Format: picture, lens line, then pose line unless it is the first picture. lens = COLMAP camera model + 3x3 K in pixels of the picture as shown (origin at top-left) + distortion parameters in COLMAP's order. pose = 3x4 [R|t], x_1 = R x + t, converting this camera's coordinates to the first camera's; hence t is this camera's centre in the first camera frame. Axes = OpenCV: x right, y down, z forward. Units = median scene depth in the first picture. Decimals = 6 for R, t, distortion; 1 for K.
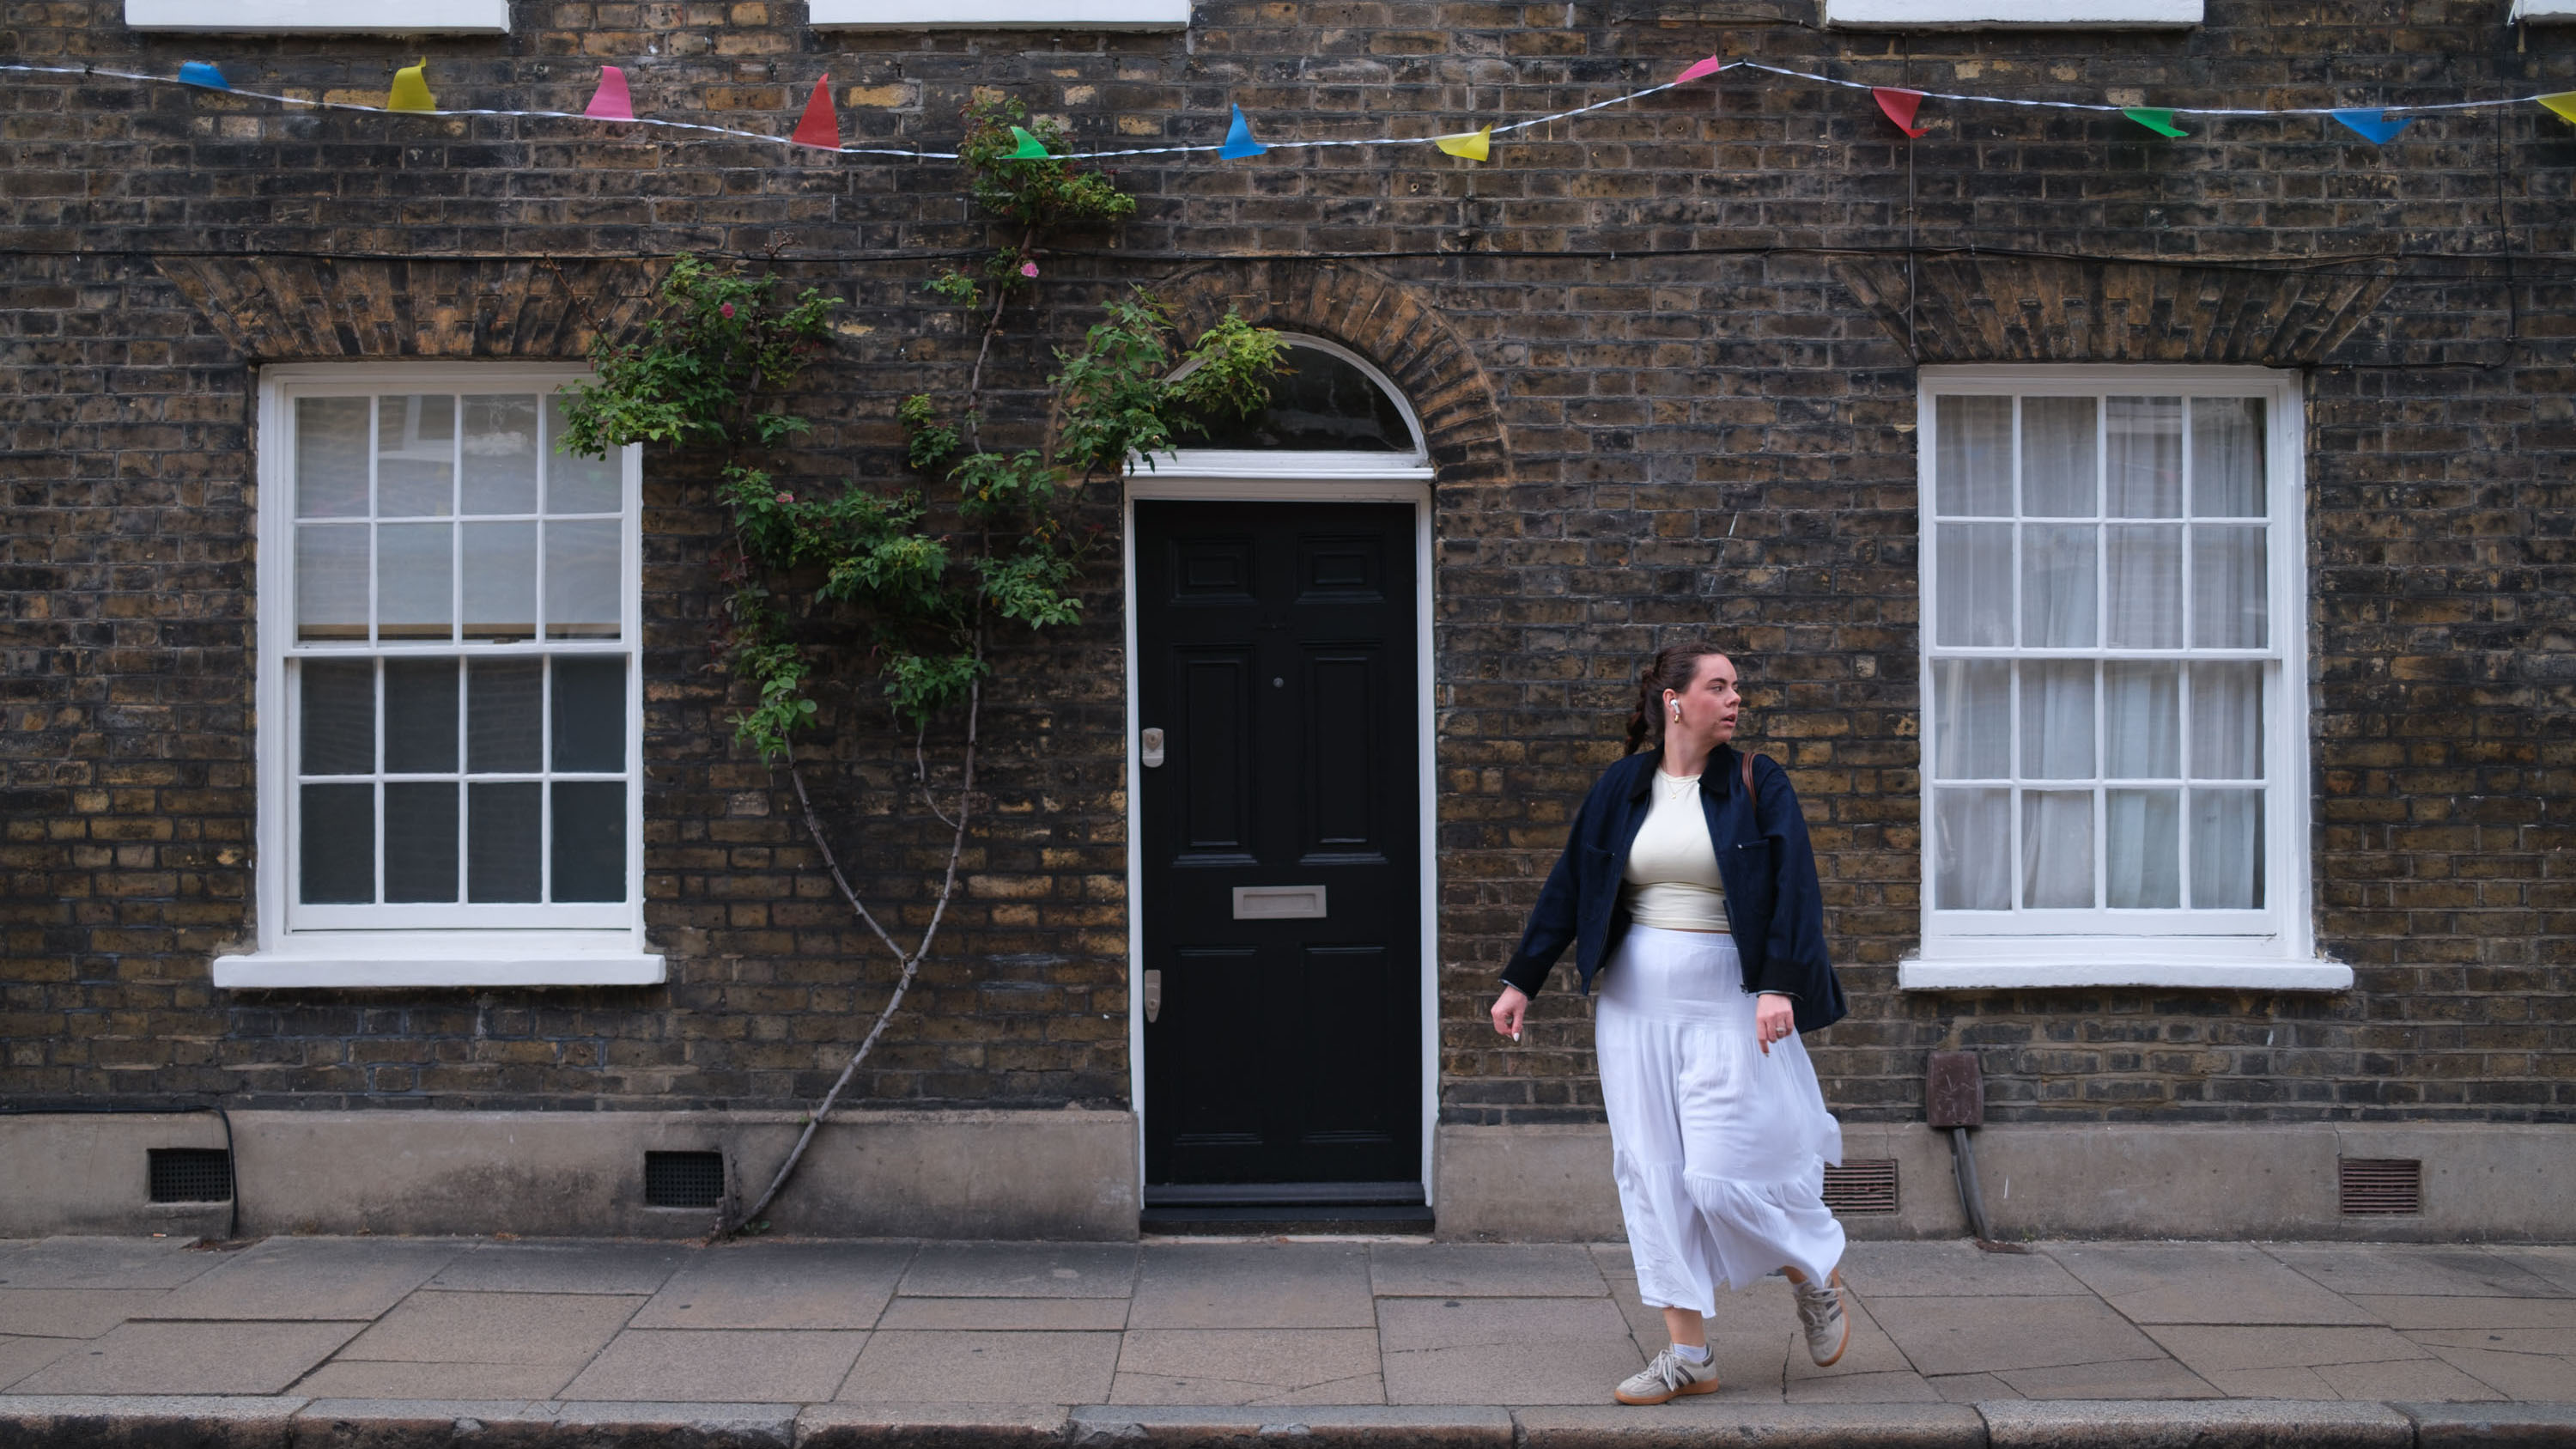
lens RADIAL K [[2417.1, 0, 1288.0], [0, 2417.1, 724.5], [0, 0, 1]] dist [-0.000560, 0.003631]
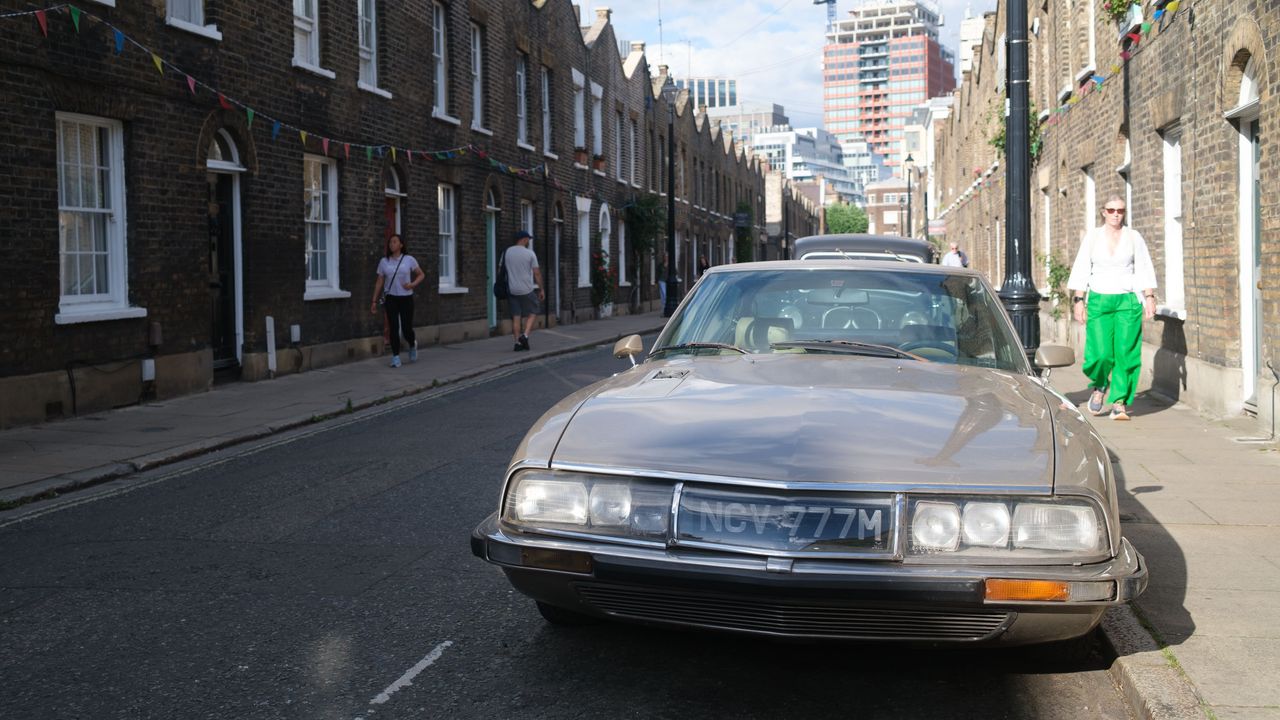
lens RADIAL K [[1200.9, 0, 640.0], [0, 1200.9, 360.0], [0, 0, 1]] dist [-0.000560, 0.003631]
pose [[0.194041, -0.091274, 0.976738, -1.419960], [-0.018012, 0.995163, 0.096574, -0.000237], [-0.980828, -0.036333, 0.191458, 0.029884]]
